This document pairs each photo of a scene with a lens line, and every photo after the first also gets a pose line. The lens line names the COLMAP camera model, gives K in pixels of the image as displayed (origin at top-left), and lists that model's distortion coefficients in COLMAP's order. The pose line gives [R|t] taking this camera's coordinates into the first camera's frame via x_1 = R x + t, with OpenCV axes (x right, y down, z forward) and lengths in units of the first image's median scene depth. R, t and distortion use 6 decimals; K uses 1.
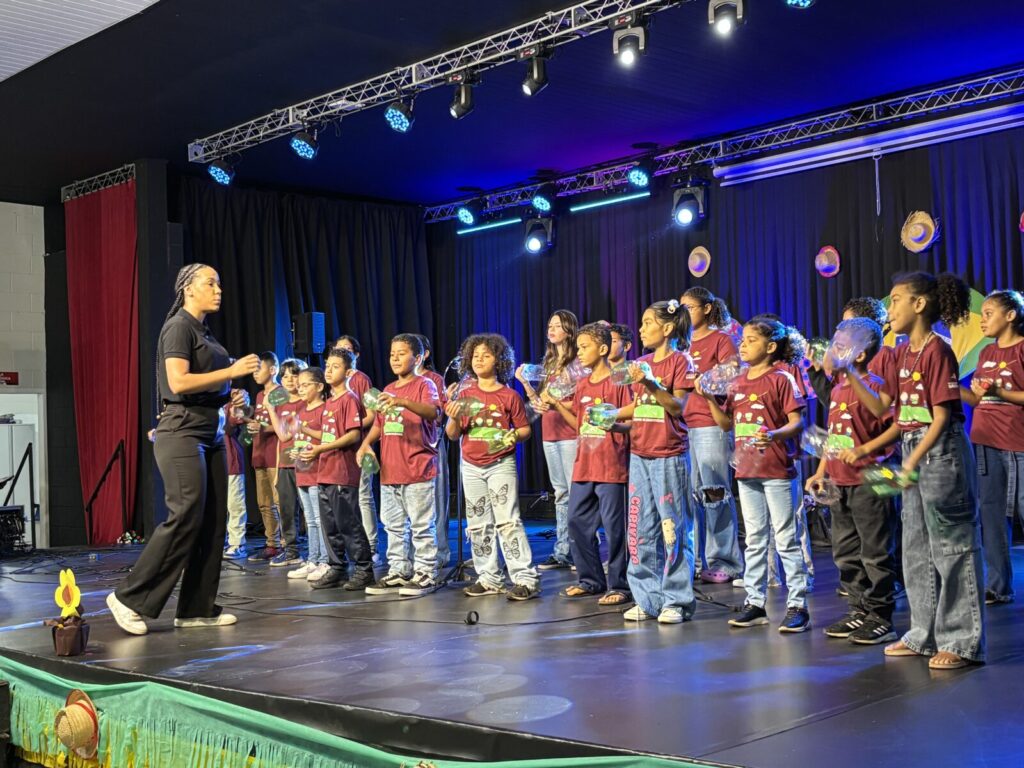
lens RADIAL K [[1277.3, 0, 512.0], [0, 1277.3, 384.0], [0, 0, 1]] dist [0.337750, -1.621347]
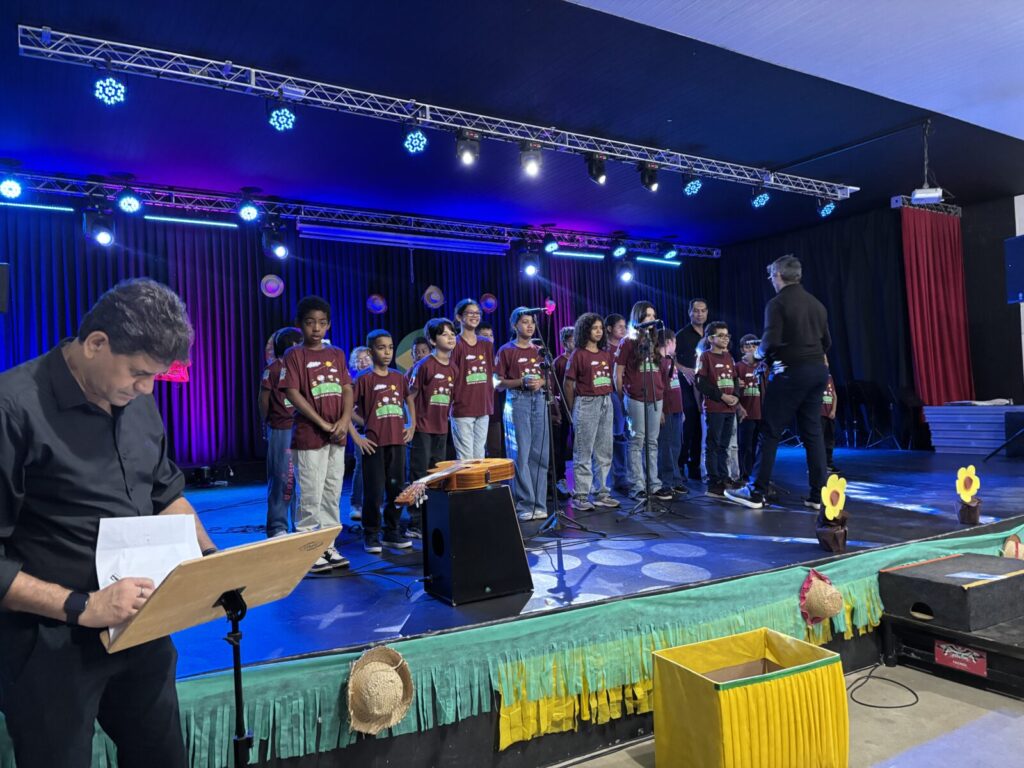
lens RADIAL K [[752.4, 0, 512.0], [0, 752.4, 384.0], [0, 0, 1]] dist [-0.000747, -0.003728]
pose [[0.201970, 0.048556, 0.978187, -0.618737], [-0.012605, 0.998816, -0.046977, 0.045507], [-0.979311, -0.002842, 0.202343, 0.635395]]
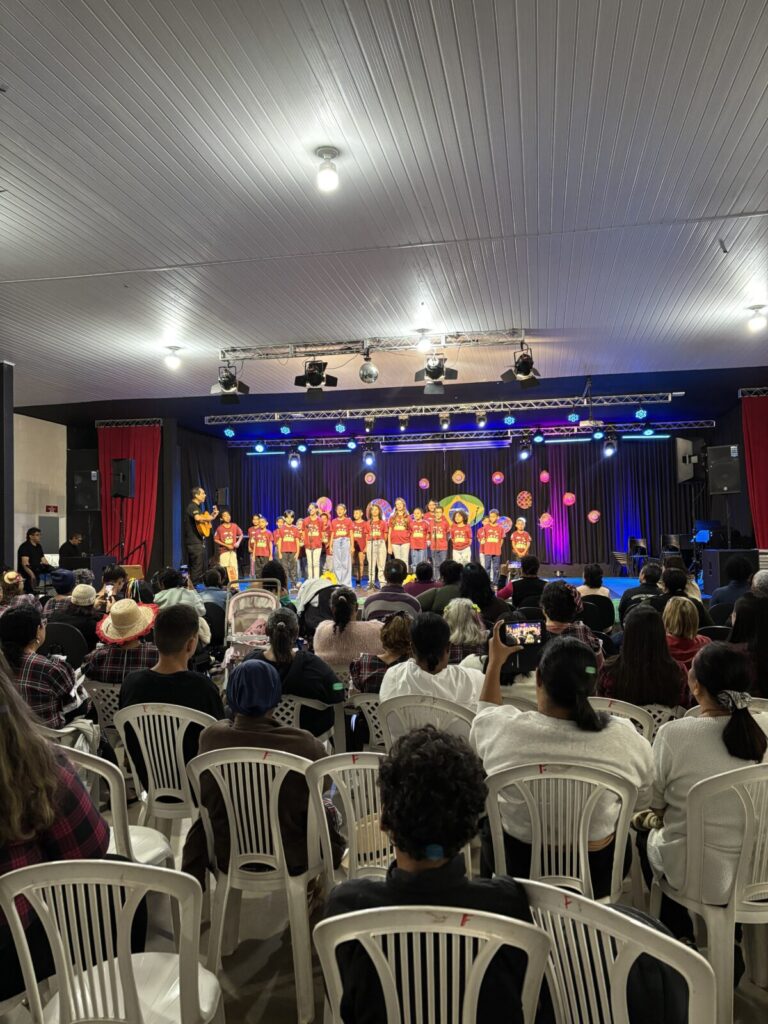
lens RADIAL K [[752.4, 0, 384.0], [0, 752.4, 512.0], [0, 0, 1]] dist [-0.000747, -0.003728]
pose [[0.826061, 0.040972, 0.562090, -0.763632], [-0.037273, 0.999142, -0.018053, 0.003102], [-0.562347, -0.006038, 0.826879, -0.338954]]
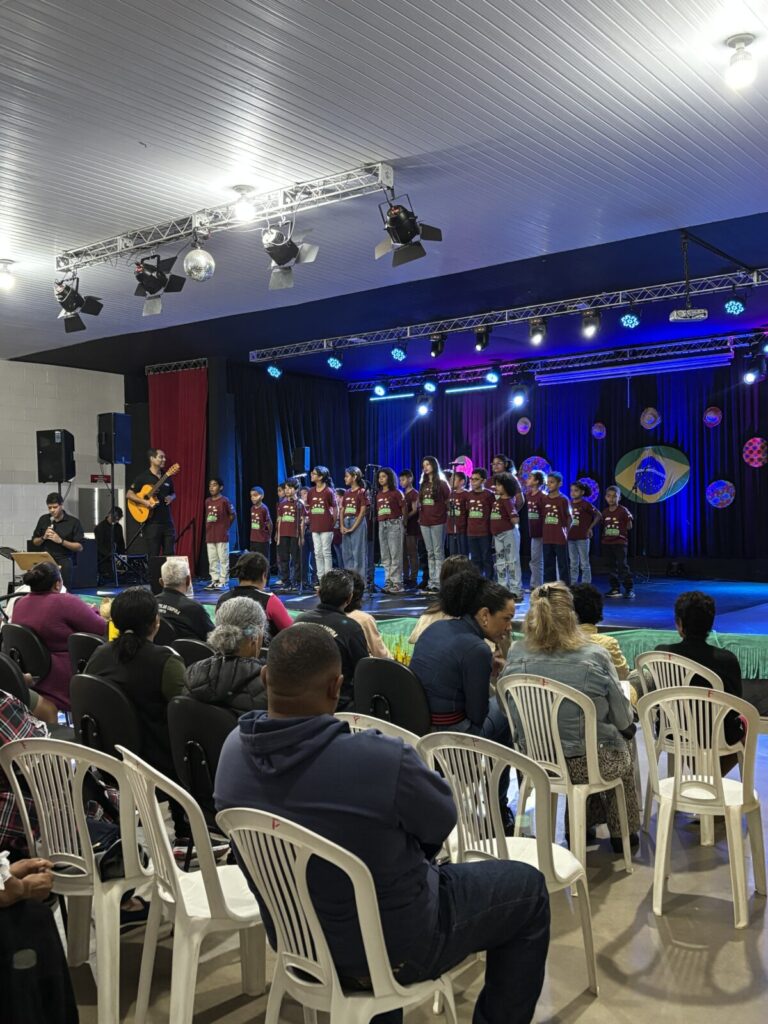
lens RADIAL K [[989.9, 0, 376.6], [0, 989.9, 514.2], [0, 0, 1]] dist [0.098106, -0.350100]
pose [[0.991911, 0.021806, 0.125049, -0.246407], [-0.026301, 0.999062, 0.034407, -0.015379], [-0.124181, -0.037417, 0.991554, -0.378982]]
